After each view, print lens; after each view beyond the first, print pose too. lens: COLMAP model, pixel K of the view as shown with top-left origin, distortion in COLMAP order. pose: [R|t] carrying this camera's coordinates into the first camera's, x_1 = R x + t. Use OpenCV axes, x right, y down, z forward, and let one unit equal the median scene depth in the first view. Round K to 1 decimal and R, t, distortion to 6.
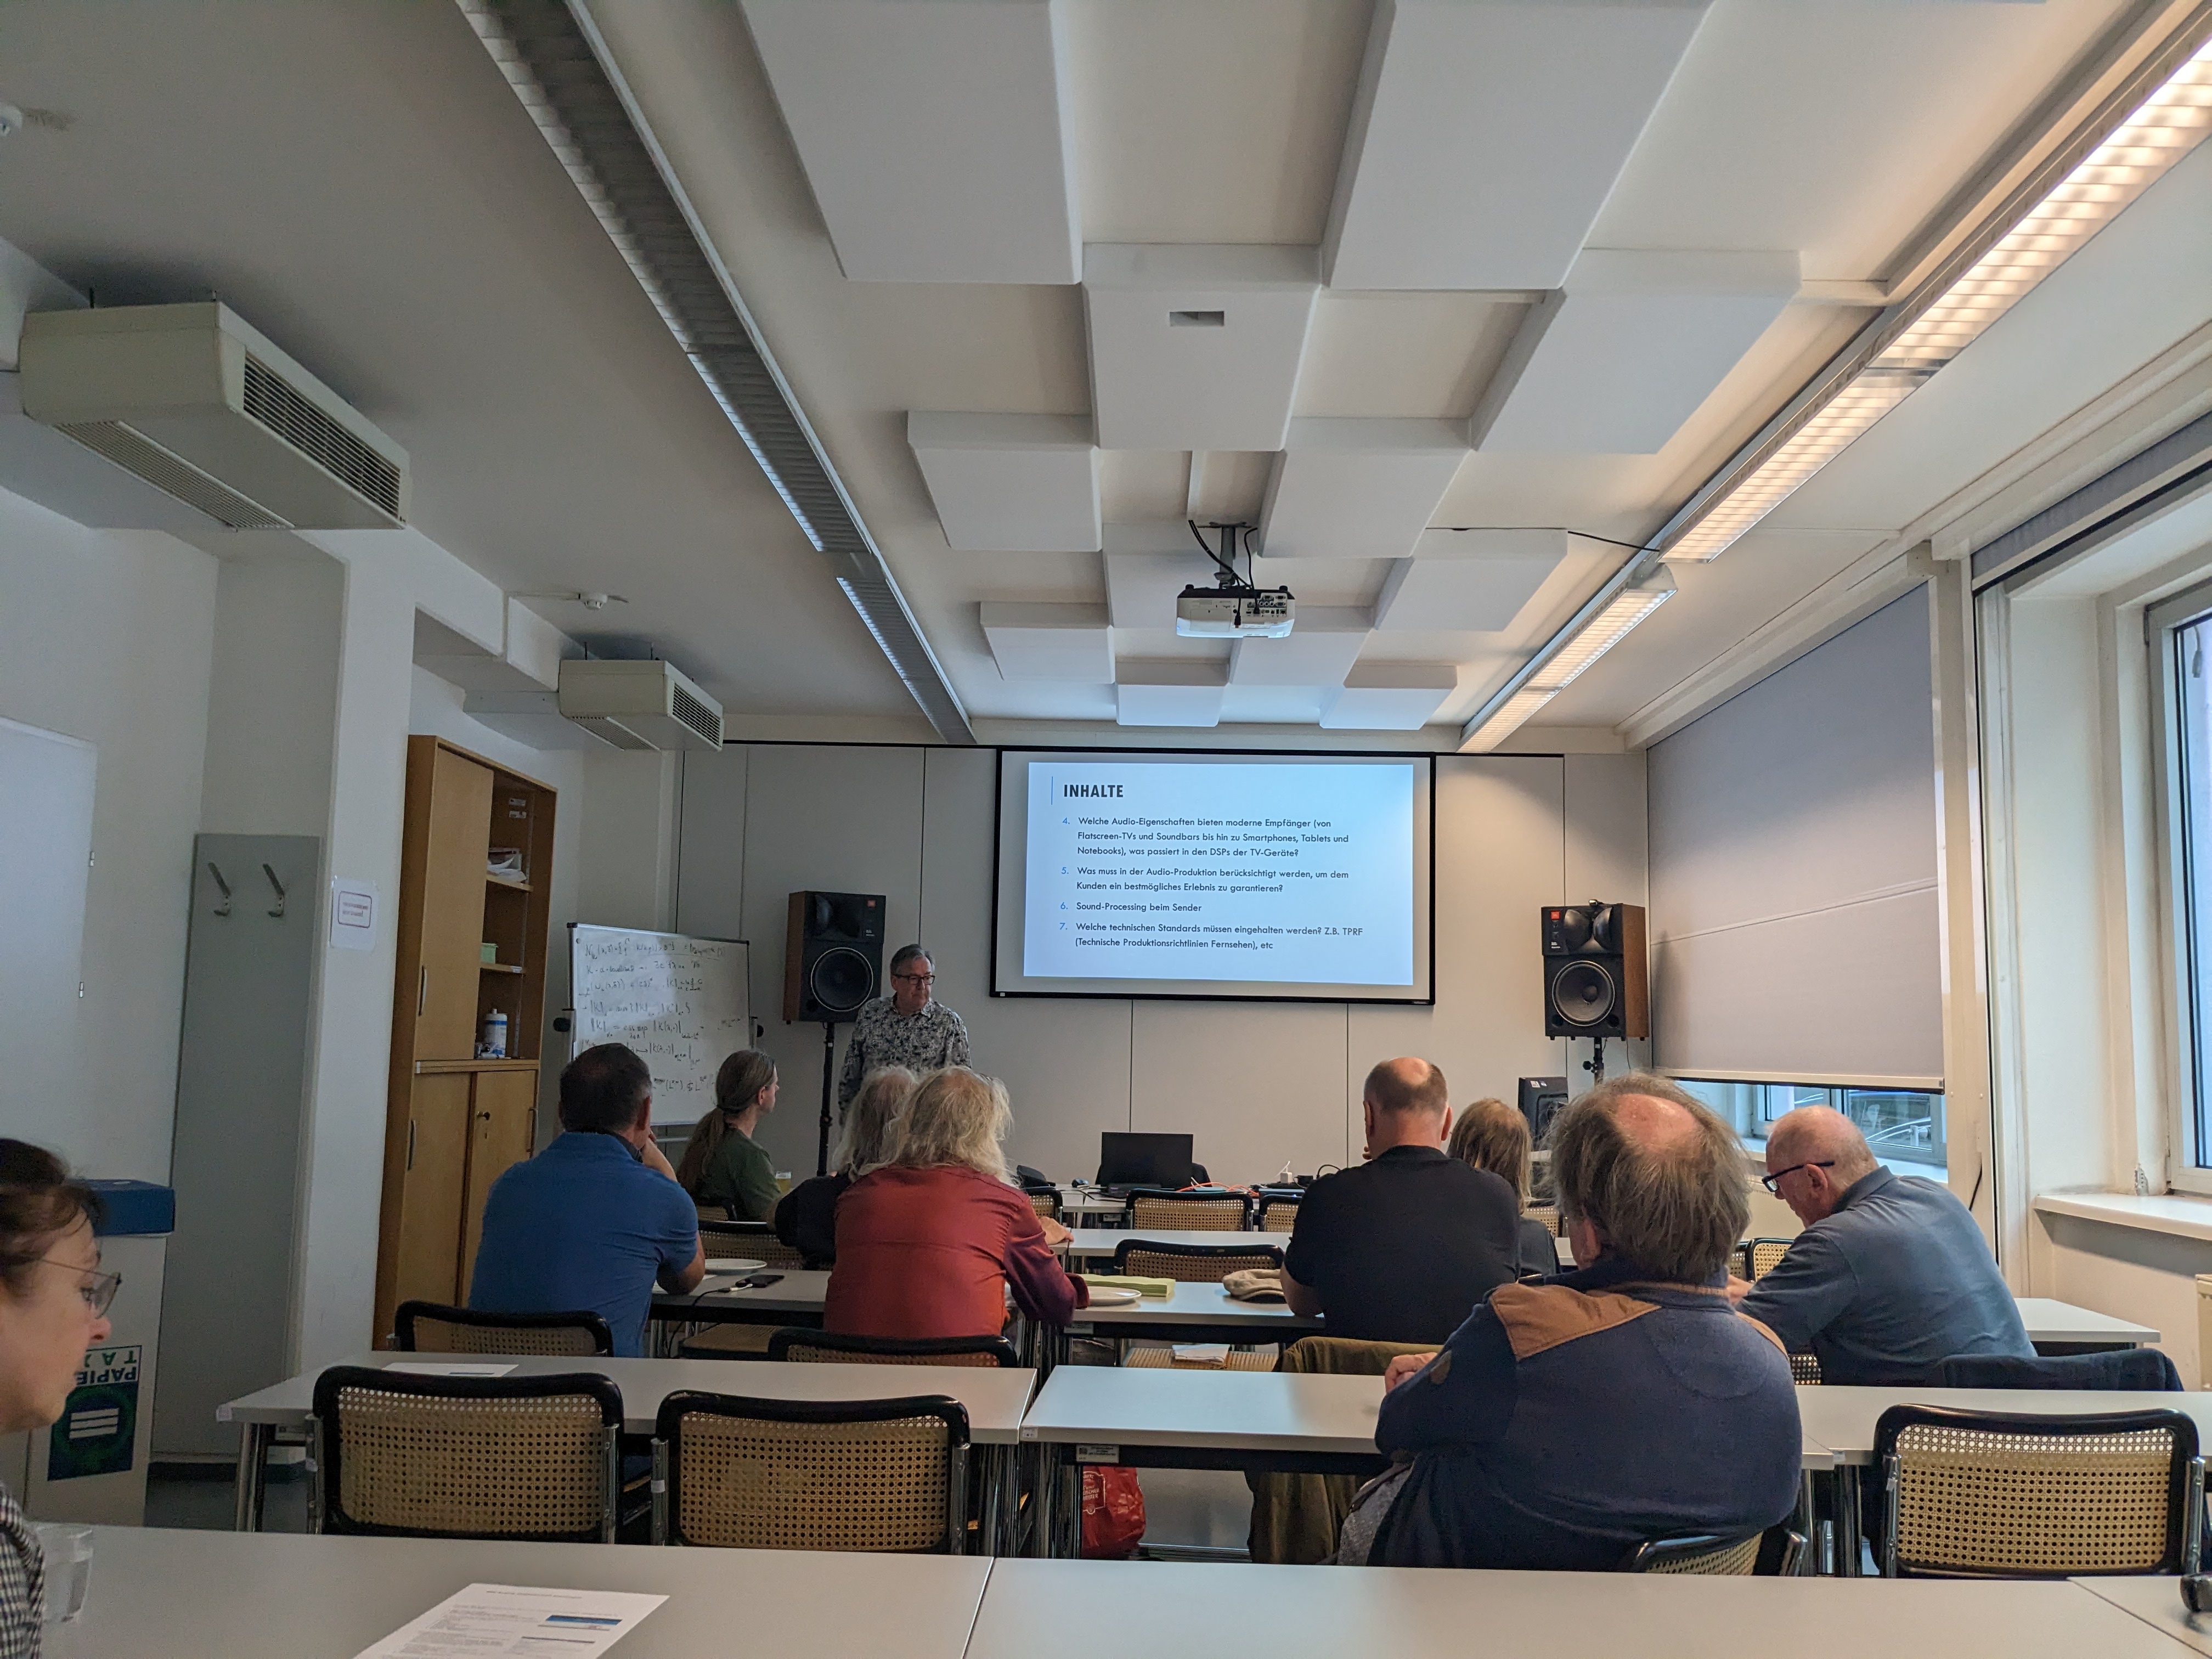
lens RADIAL K [[1744.4, 0, 1137.9], [0, 1744.4, 880.0], [0, 0, 1]] dist [0.087336, -0.151885]
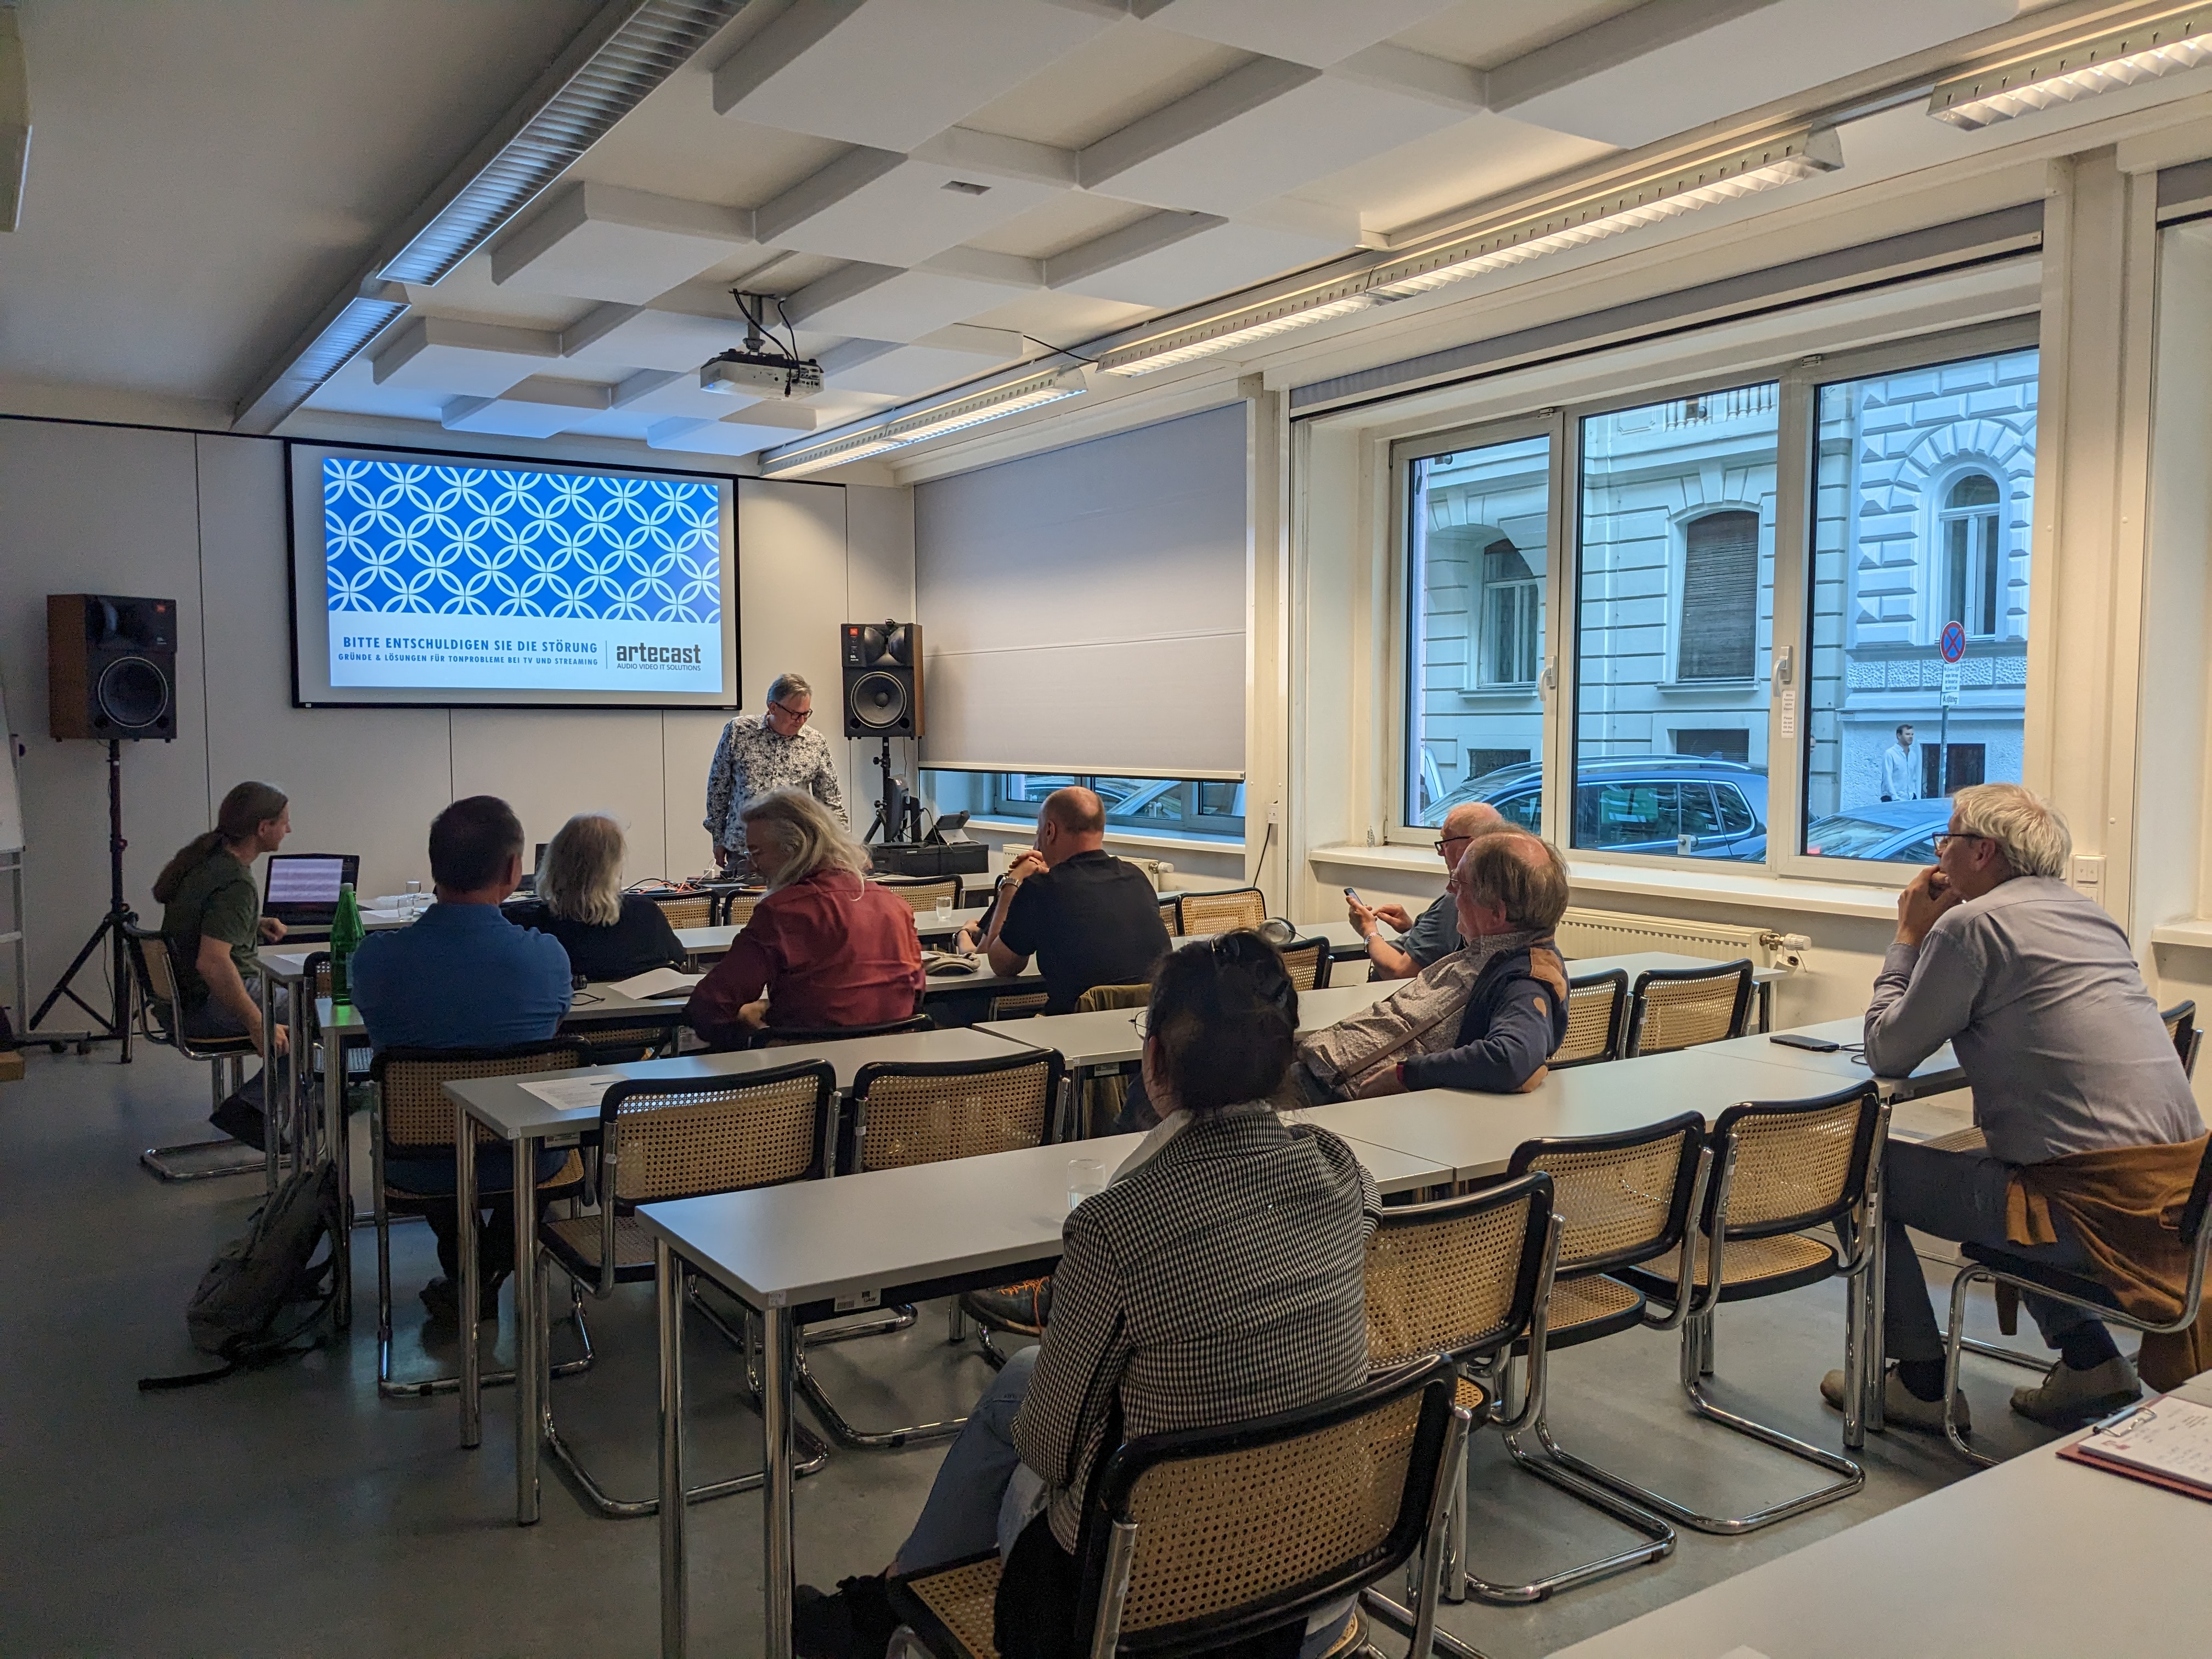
lens RADIAL K [[1744.4, 0, 1137.9], [0, 1744.4, 880.0], [0, 0, 1]] dist [0.087336, -0.151885]
pose [[0.825148, -0.070020, 0.560560, -0.315172], [-0.037695, 0.983253, 0.178306, -0.037780], [-0.563657, -0.168259, 0.808690, -0.073119]]
